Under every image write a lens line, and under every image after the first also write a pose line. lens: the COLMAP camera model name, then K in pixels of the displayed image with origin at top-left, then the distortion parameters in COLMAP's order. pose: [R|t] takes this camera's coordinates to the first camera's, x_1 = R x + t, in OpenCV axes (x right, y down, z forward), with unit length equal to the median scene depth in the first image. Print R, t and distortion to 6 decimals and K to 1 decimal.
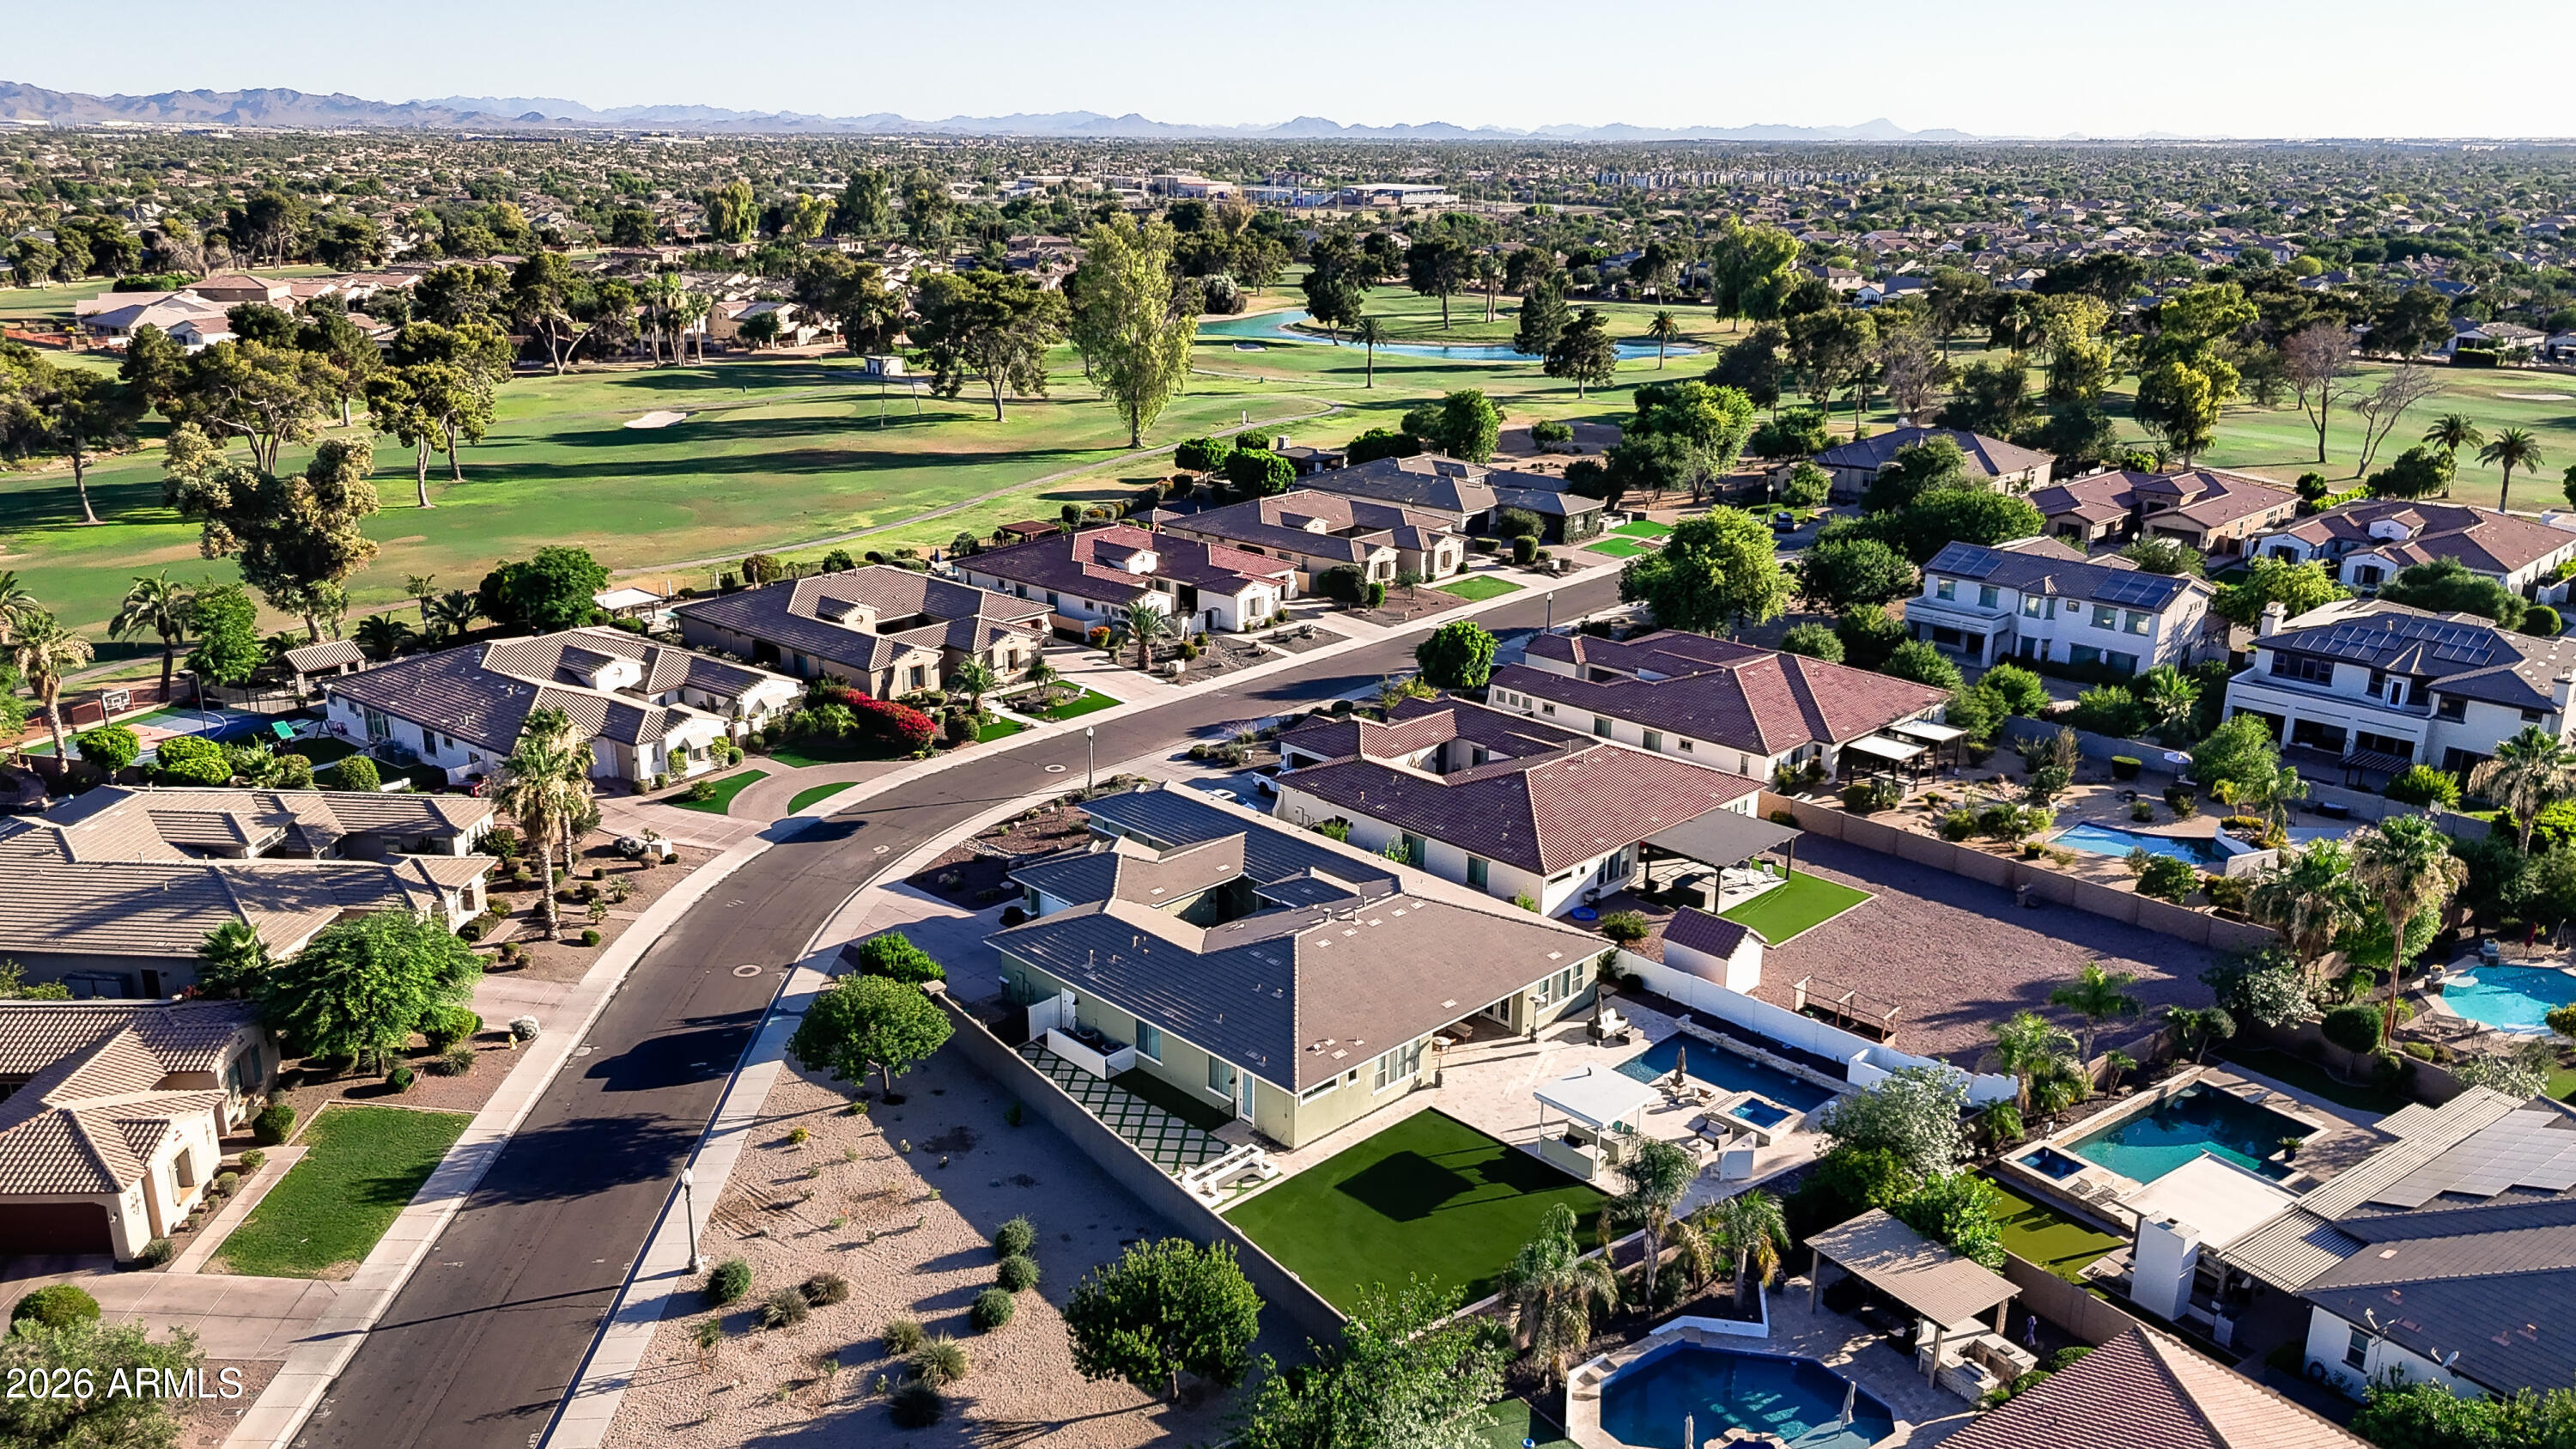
lens RADIAL K [[1912.3, 0, 1284.3], [0, 1912.3, 699.0], [0, 0, 1]] dist [0.130703, -0.215037]
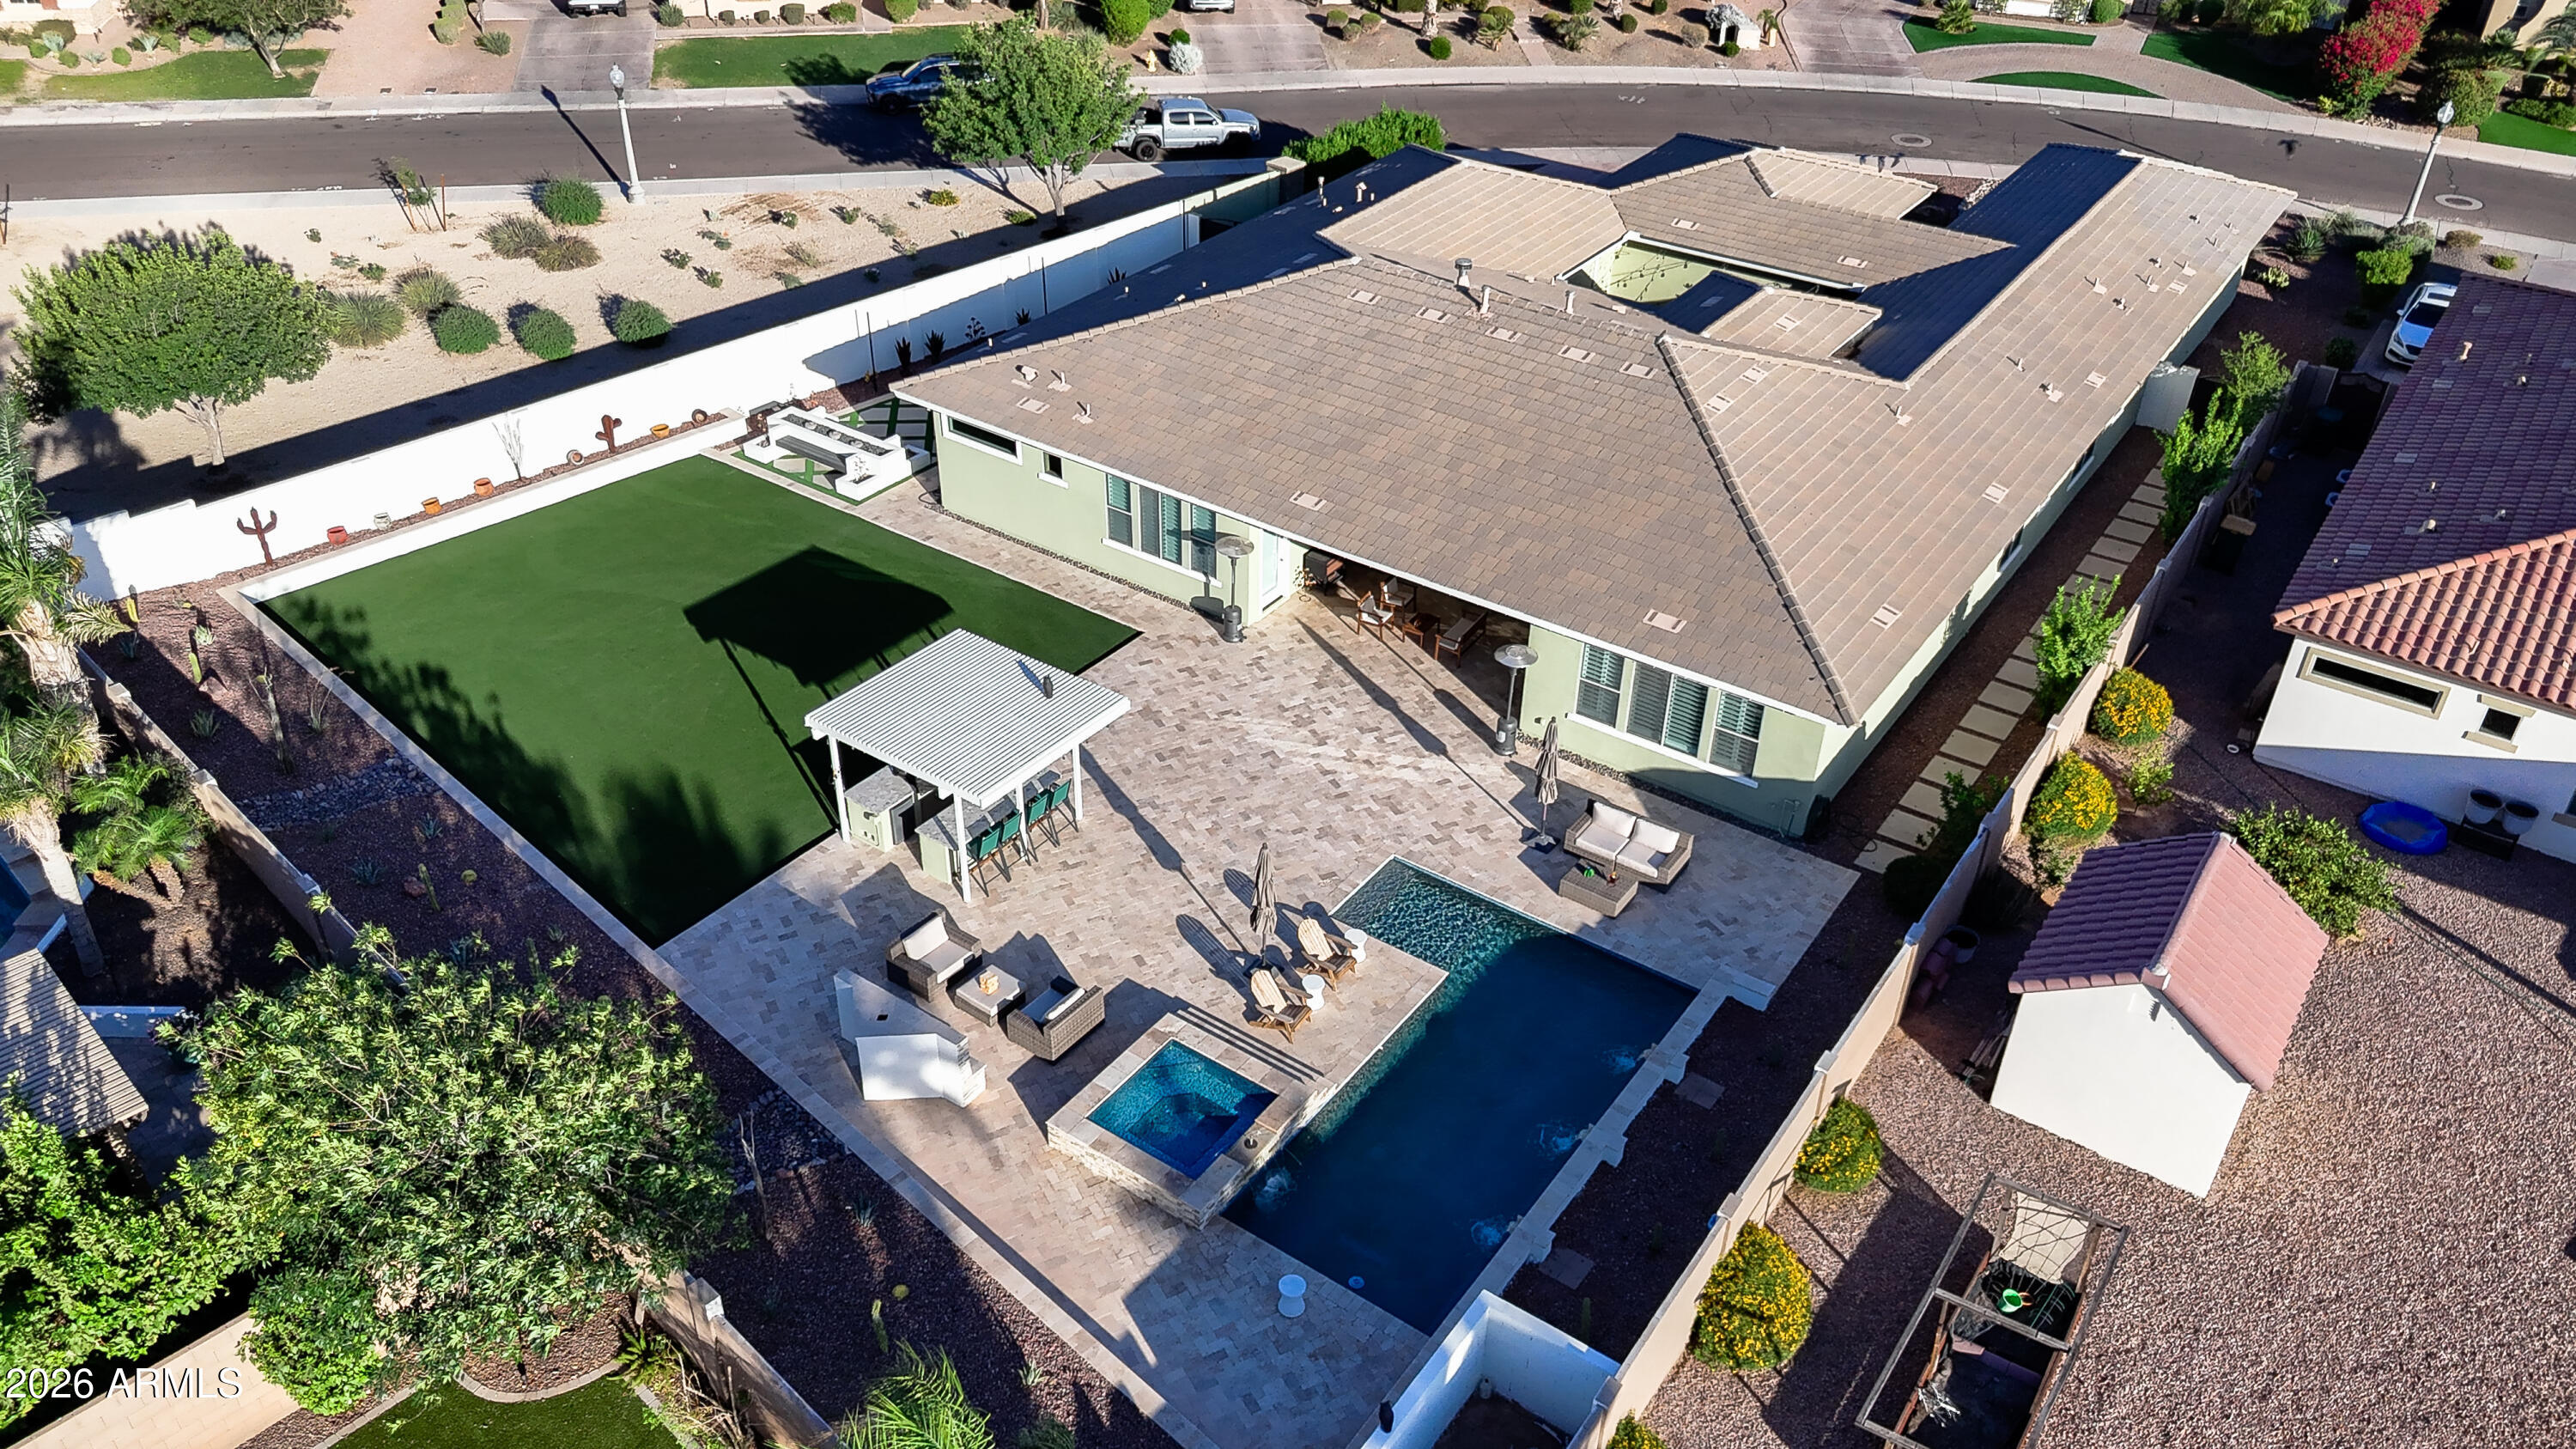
lens RADIAL K [[1912.3, 0, 1284.3], [0, 1912.3, 699.0], [0, 0, 1]] dist [0.130703, -0.215037]
pose [[0.181250, 0.536416, -0.824261, 0.451086], [-0.300747, 0.828223, 0.472862, -0.008226], [0.936323, 0.162187, 0.311441, 0.833469]]
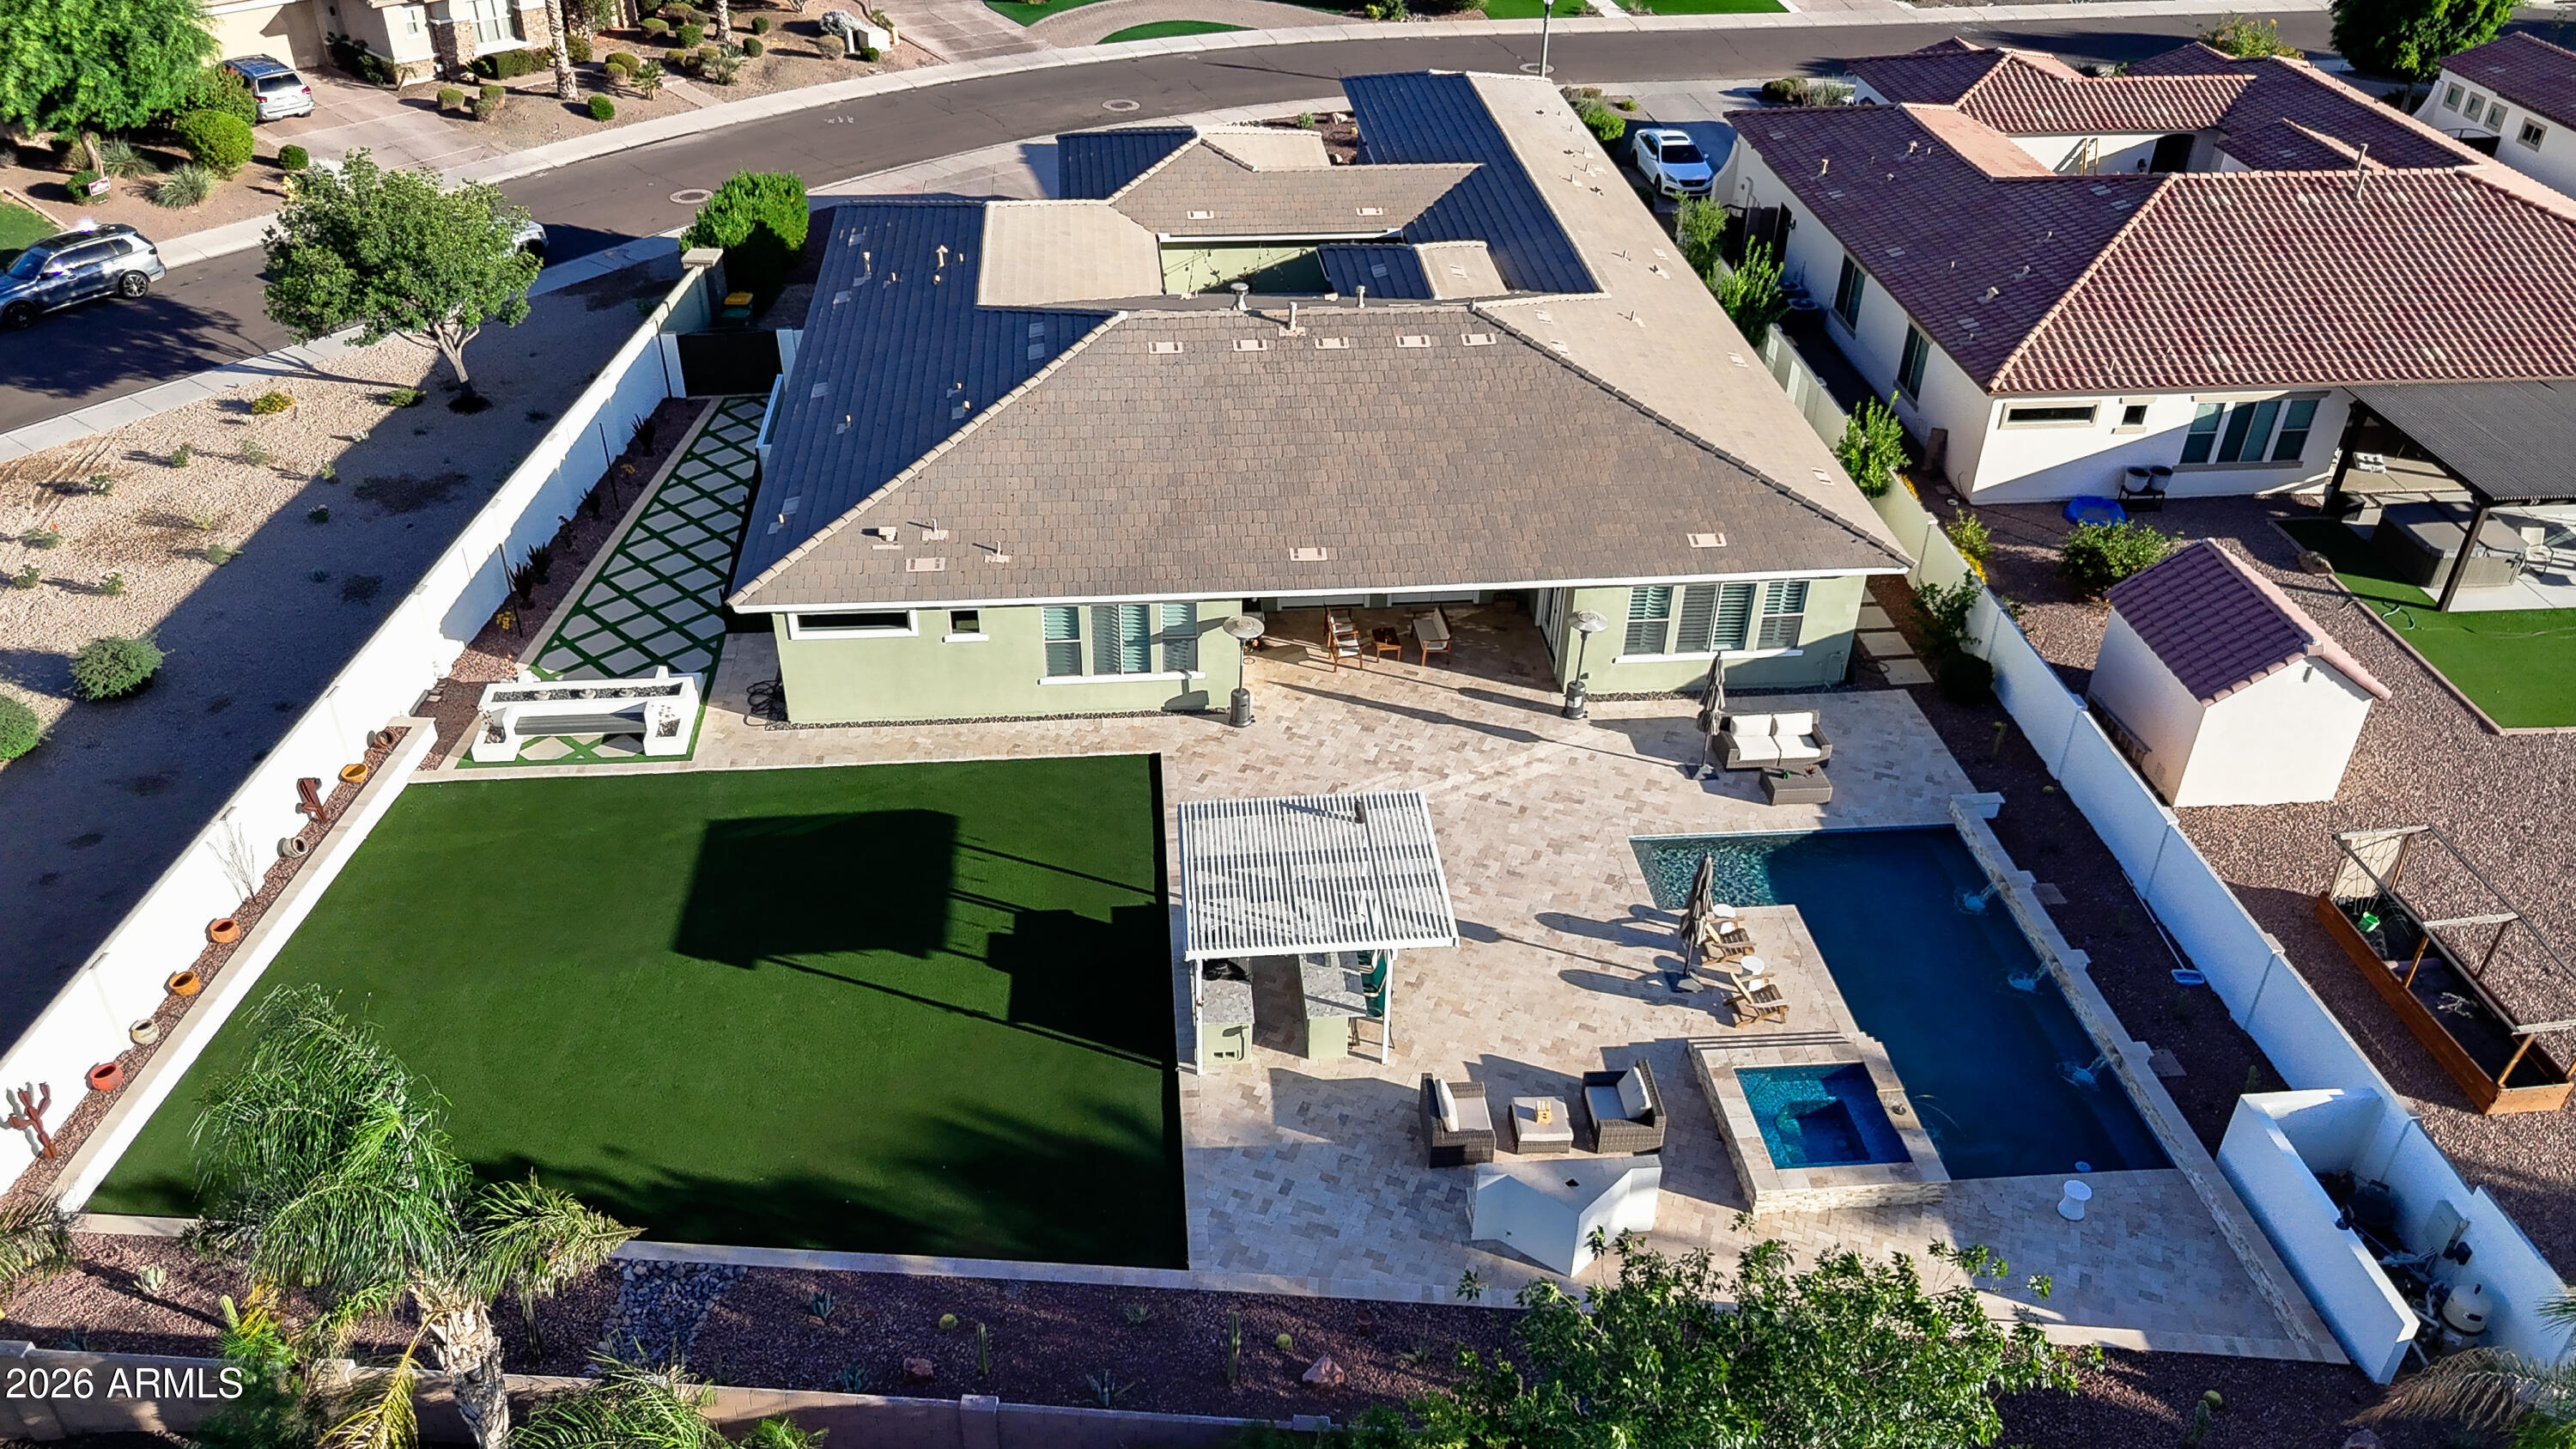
lens RADIAL K [[1916.8, 0, 1277.8], [0, 1916.8, 712.4], [0, 0, 1]] dist [0.078961, -0.078634]
pose [[0.775019, 0.350789, -0.525635, 0.301377], [-0.189841, 0.922604, 0.335802, 0.049294], [0.602749, -0.160466, 0.781629, 0.637342]]
